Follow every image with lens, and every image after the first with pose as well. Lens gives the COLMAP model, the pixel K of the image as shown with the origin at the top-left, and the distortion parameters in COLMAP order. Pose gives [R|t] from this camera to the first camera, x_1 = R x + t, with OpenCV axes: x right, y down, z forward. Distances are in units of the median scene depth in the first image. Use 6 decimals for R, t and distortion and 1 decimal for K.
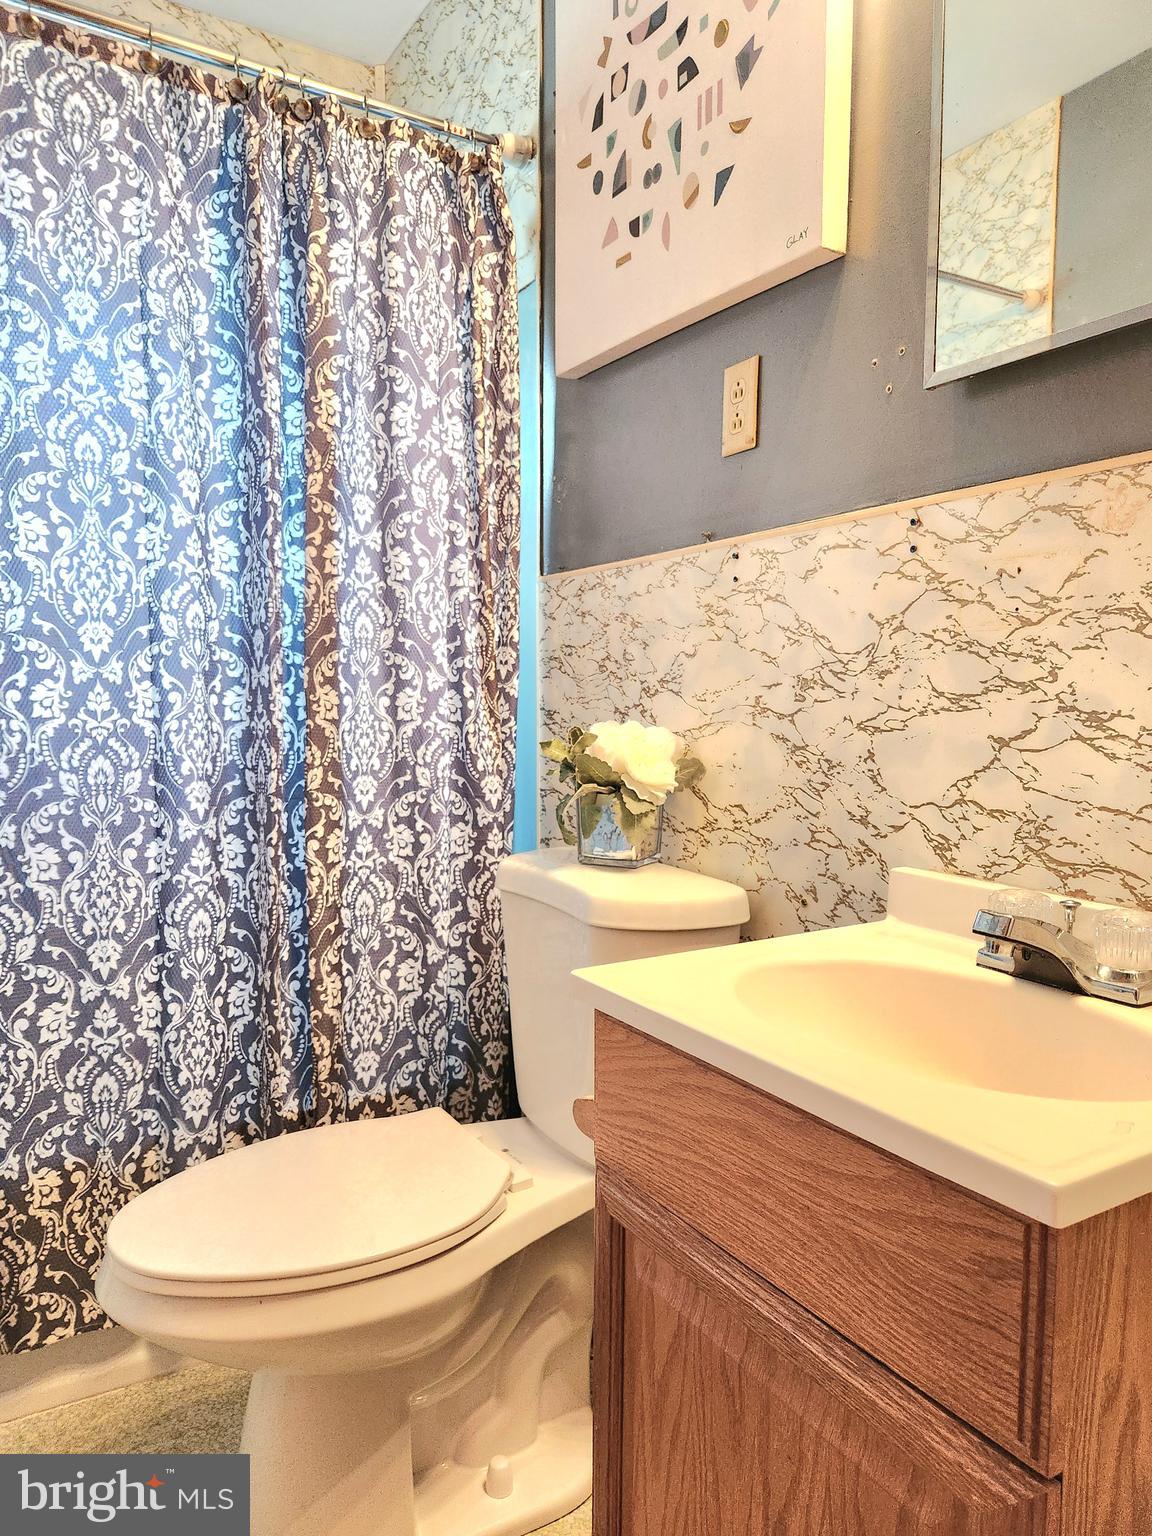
lens RADIAL K [[1022.6, 0, 579.7], [0, 1022.6, 771.5], [0, 0, 1]] dist [0.065620, -0.056098]
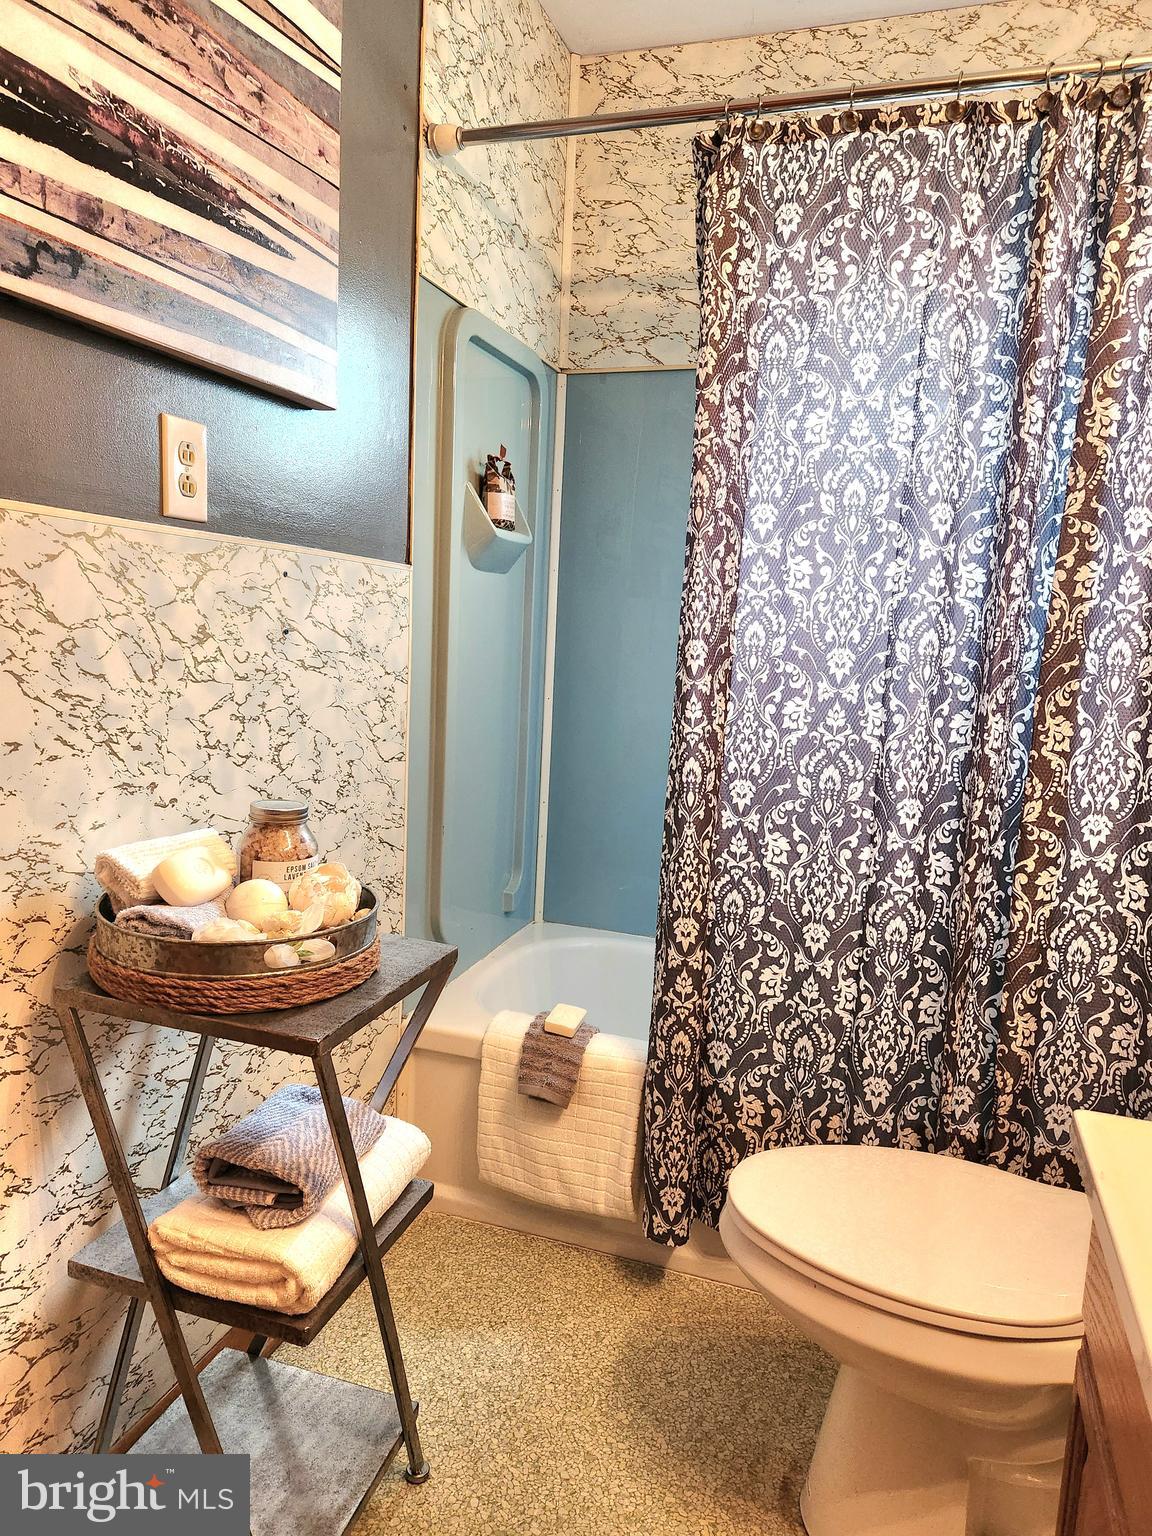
lens RADIAL K [[1022.6, 0, 581.9], [0, 1022.6, 773.2], [0, 0, 1]] dist [0.065620, -0.056098]
pose [[0.650063, 0.132883, -0.748172, 0.197497], [-0.100883, 0.990968, 0.088351, -0.075212], [0.753154, 0.018044, 0.657596, 0.044357]]
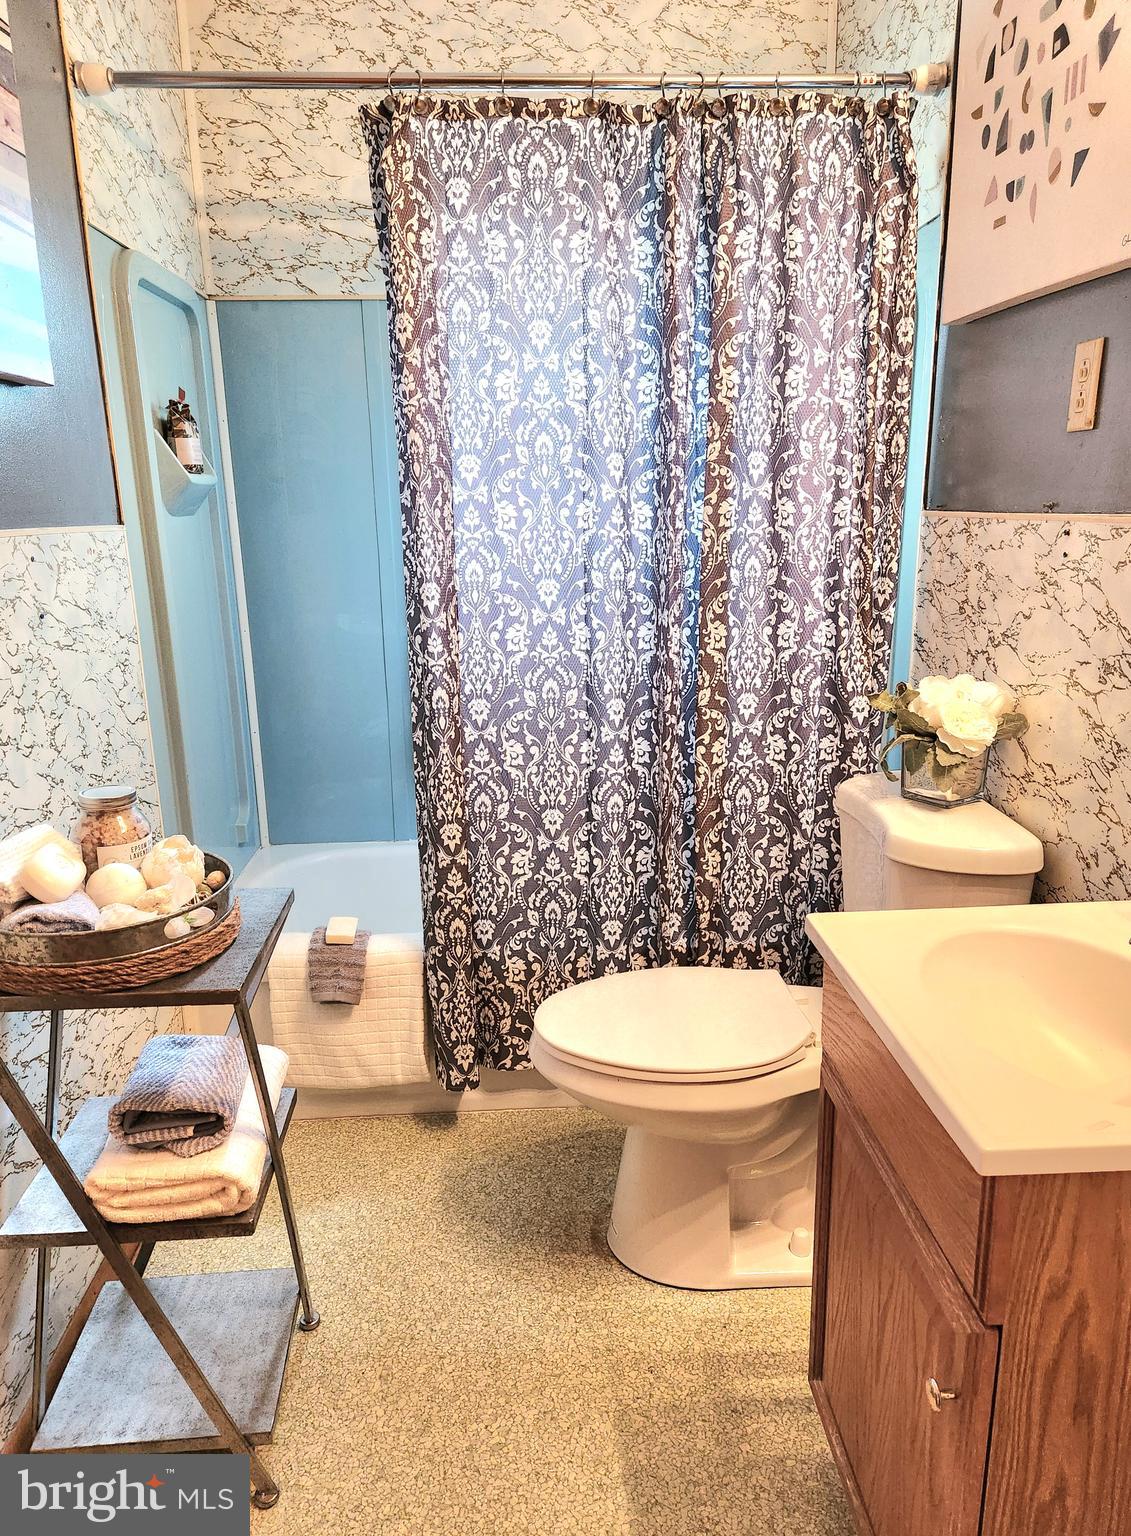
lens RADIAL K [[1010.3, 0, 579.8], [0, 1010.3, 771.6], [0, 0, 1]] dist [0.064567, -0.048905]
pose [[0.886841, 0.097472, -0.451677, 0.177969], [-0.014490, 0.982884, 0.183656, -0.133023], [0.461847, -0.156329, 0.873074, -0.159933]]
